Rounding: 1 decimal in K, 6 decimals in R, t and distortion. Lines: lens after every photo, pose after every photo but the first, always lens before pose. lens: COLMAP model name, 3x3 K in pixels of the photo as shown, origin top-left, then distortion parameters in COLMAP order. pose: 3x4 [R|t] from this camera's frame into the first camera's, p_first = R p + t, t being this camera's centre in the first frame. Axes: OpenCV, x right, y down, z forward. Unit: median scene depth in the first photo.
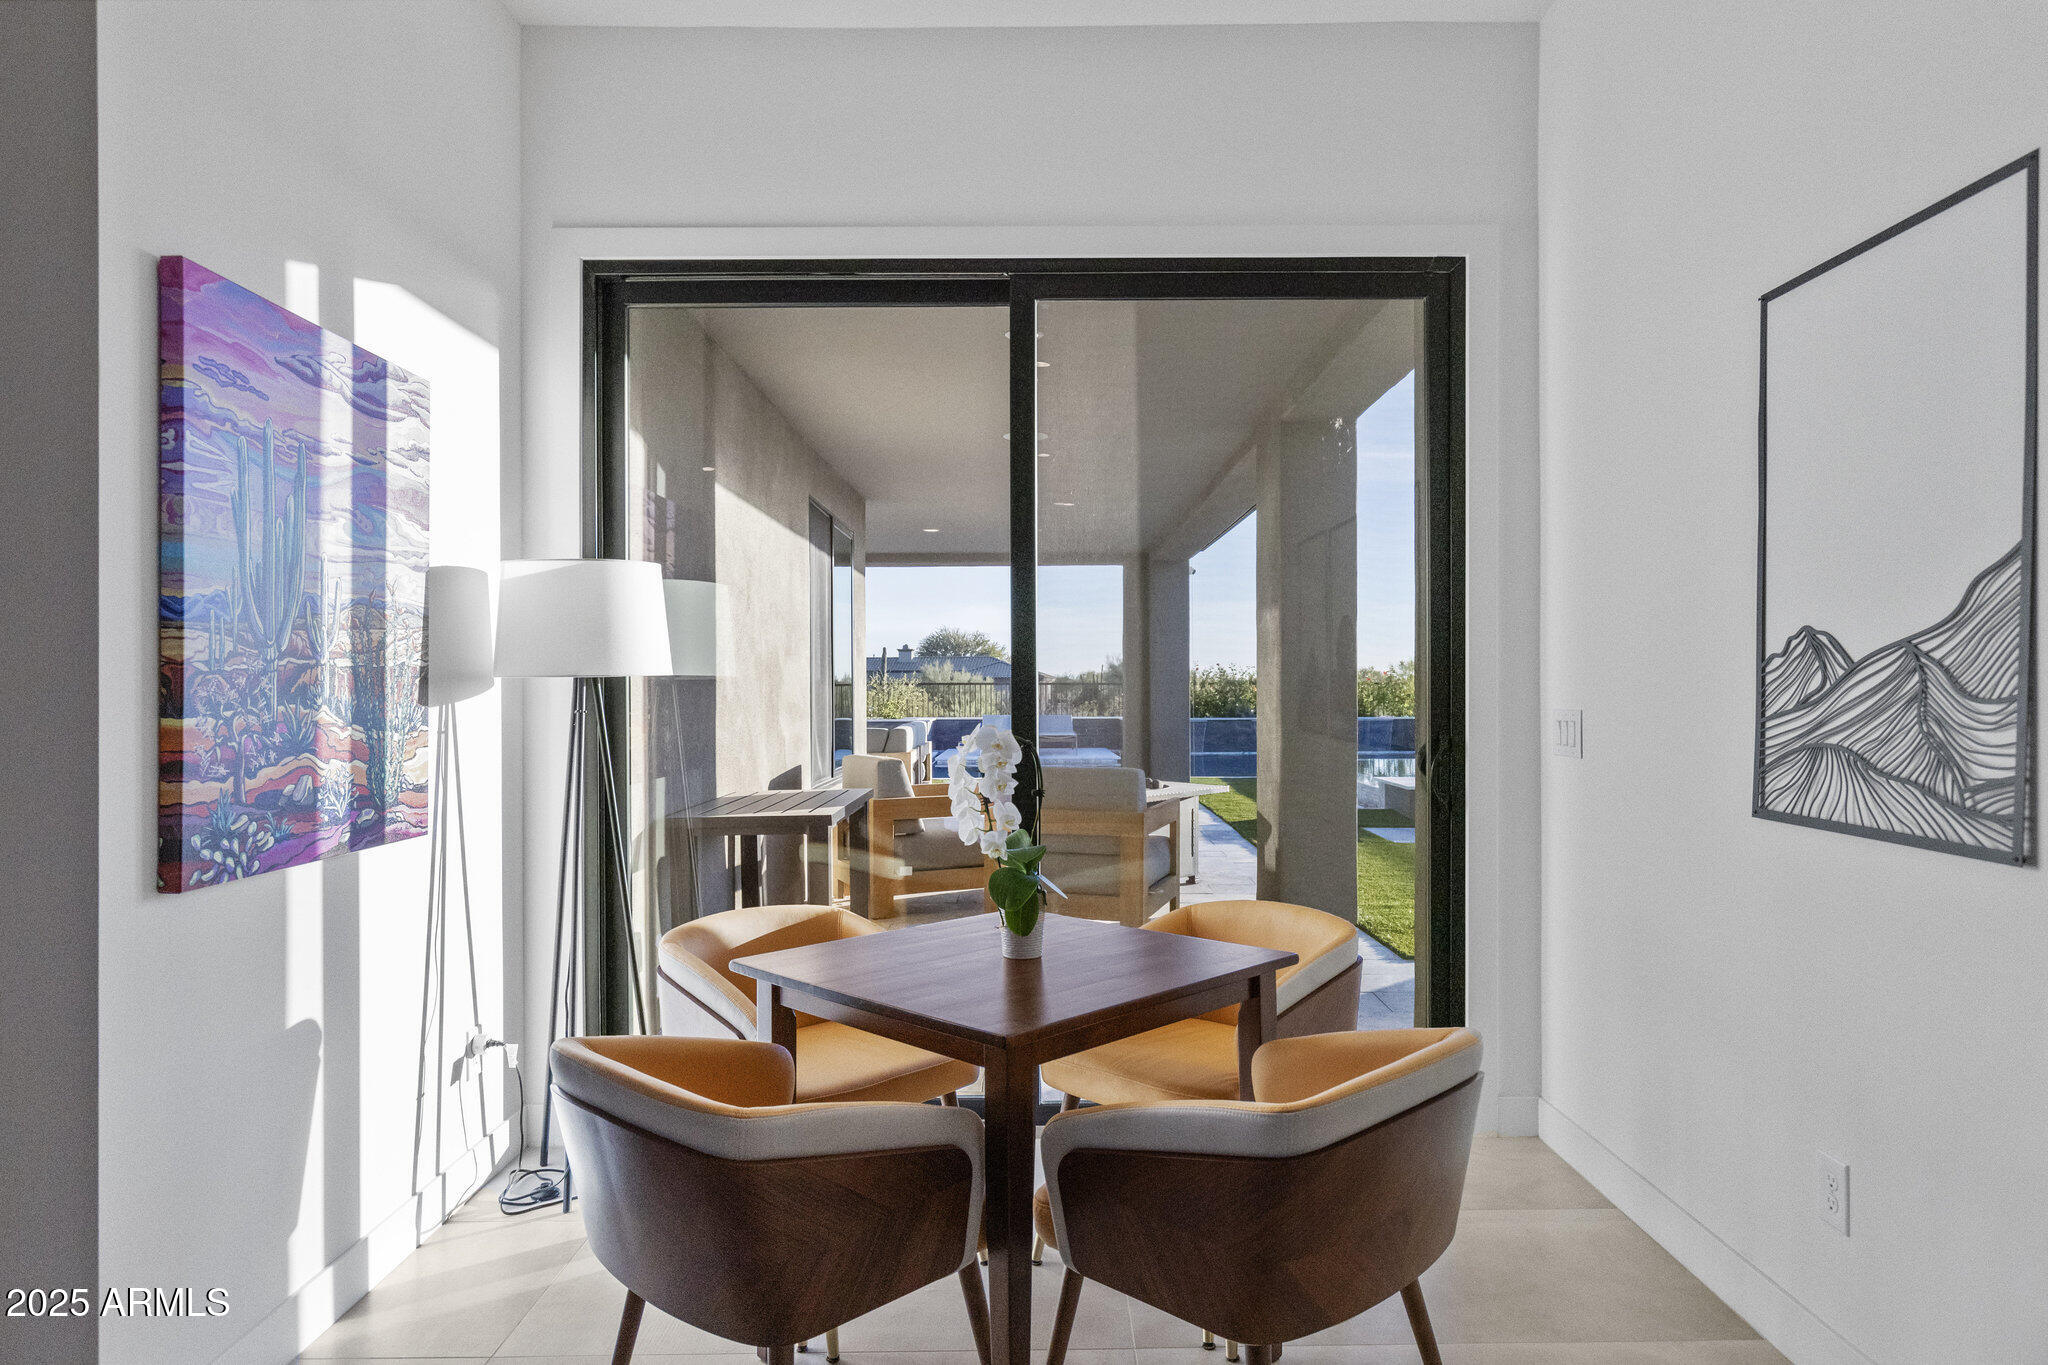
lens RADIAL K [[1282.8, 0, 1028.4], [0, 1282.8, 681.5], [0, 0, 1]] dist [0.003480, 0.000305]
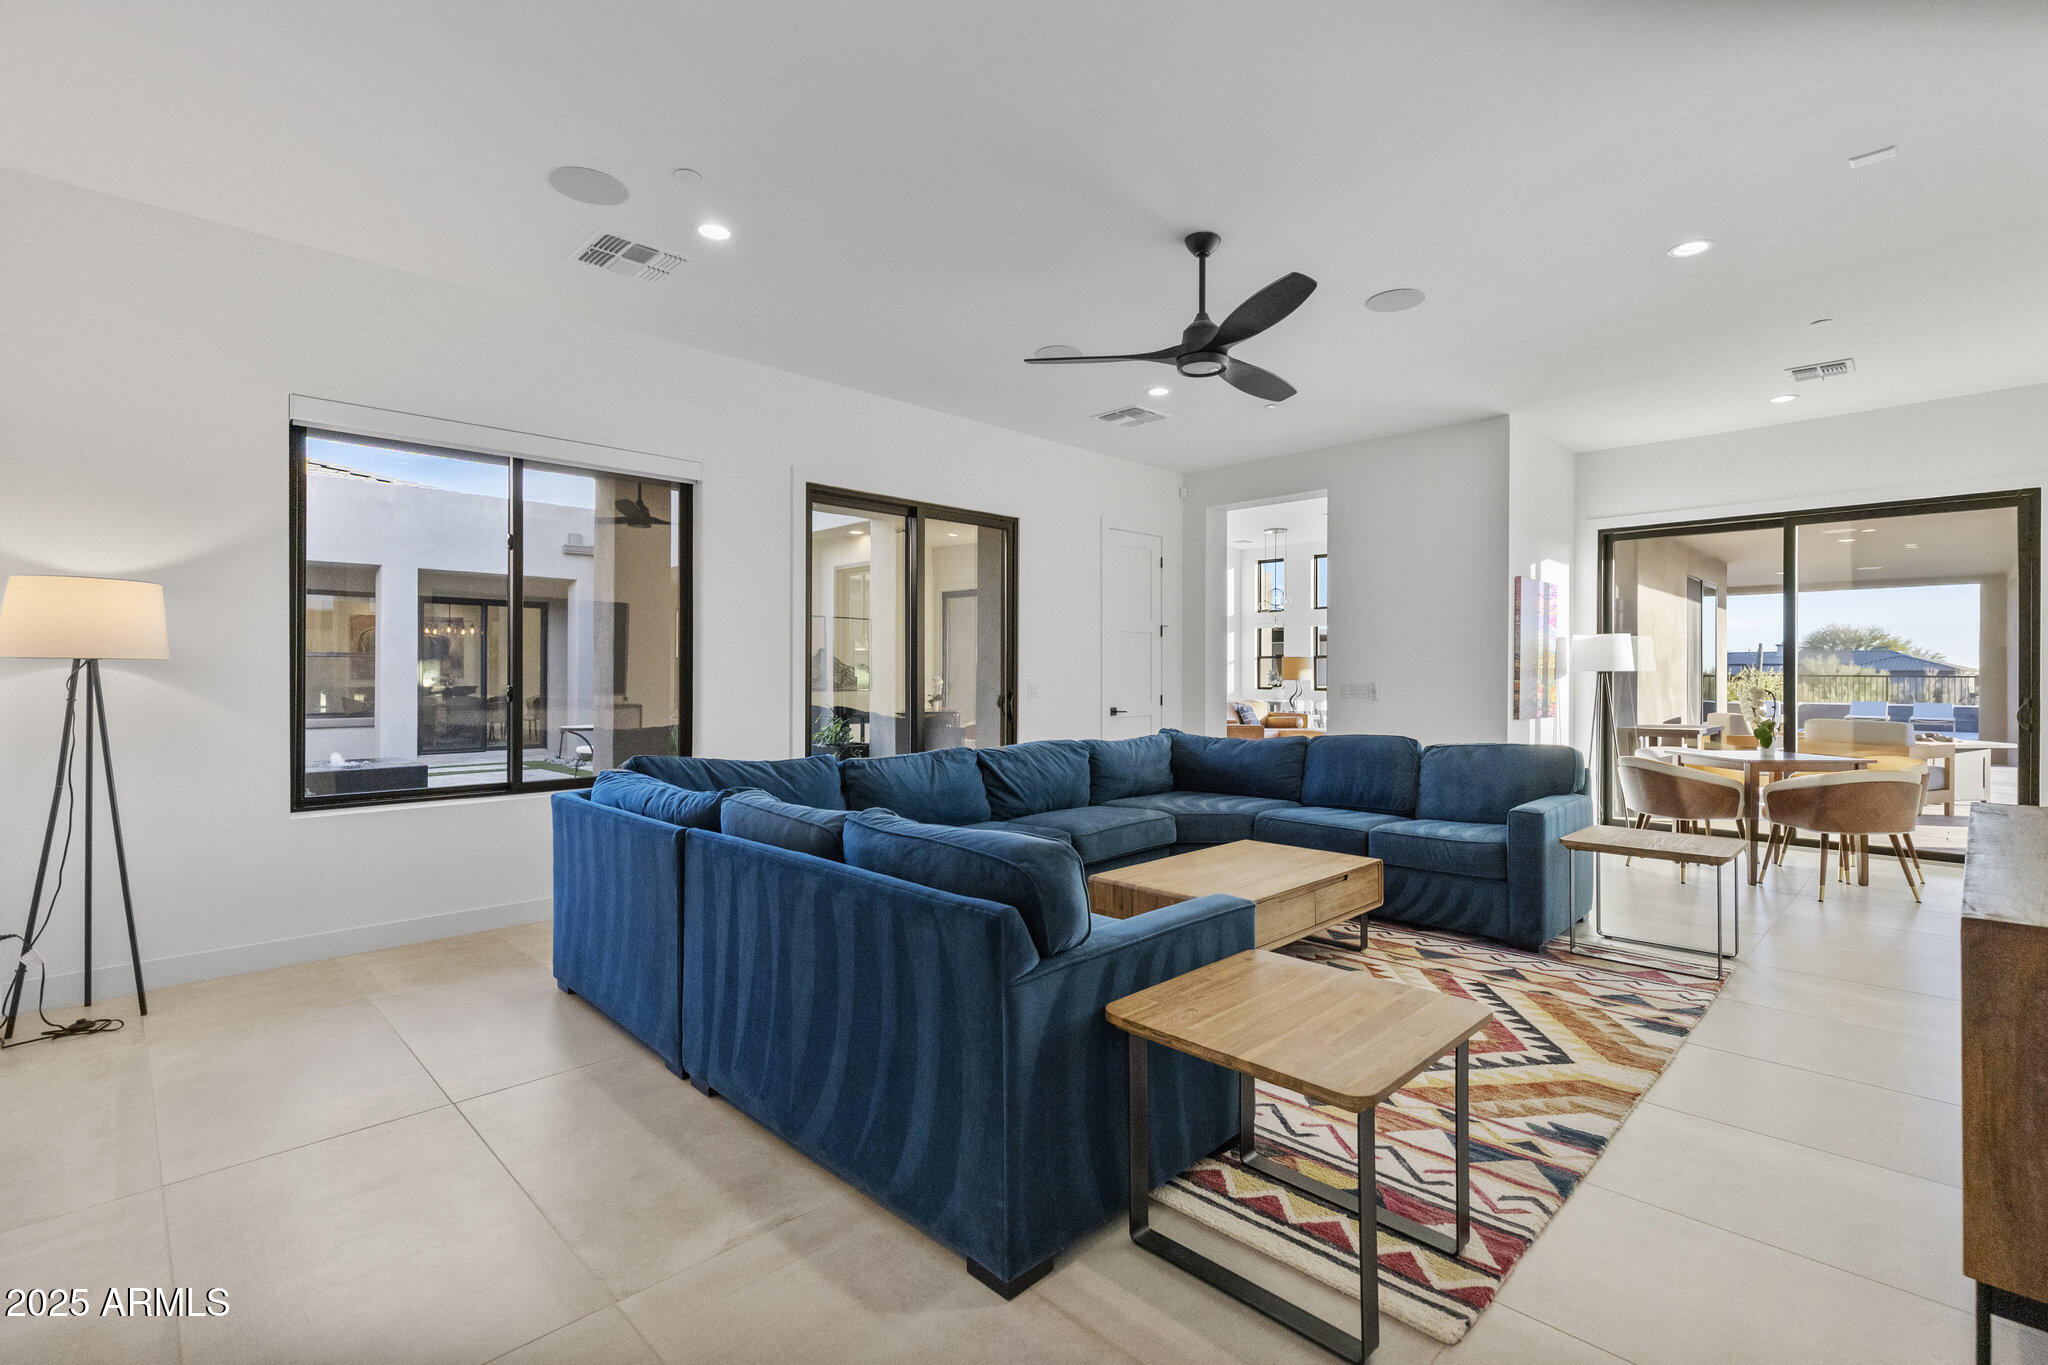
lens RADIAL K [[930.4, 0, 1034.1], [0, 930.4, 673.5], [0, 0, 1]] dist [-0.002190, 0.000477]
pose [[0.714153, 0.008123, -0.699943, 0.215202], [-0.006493, 0.999967, 0.004980, -0.000303], [0.699960, 0.000988, 0.714181, -1.369321]]
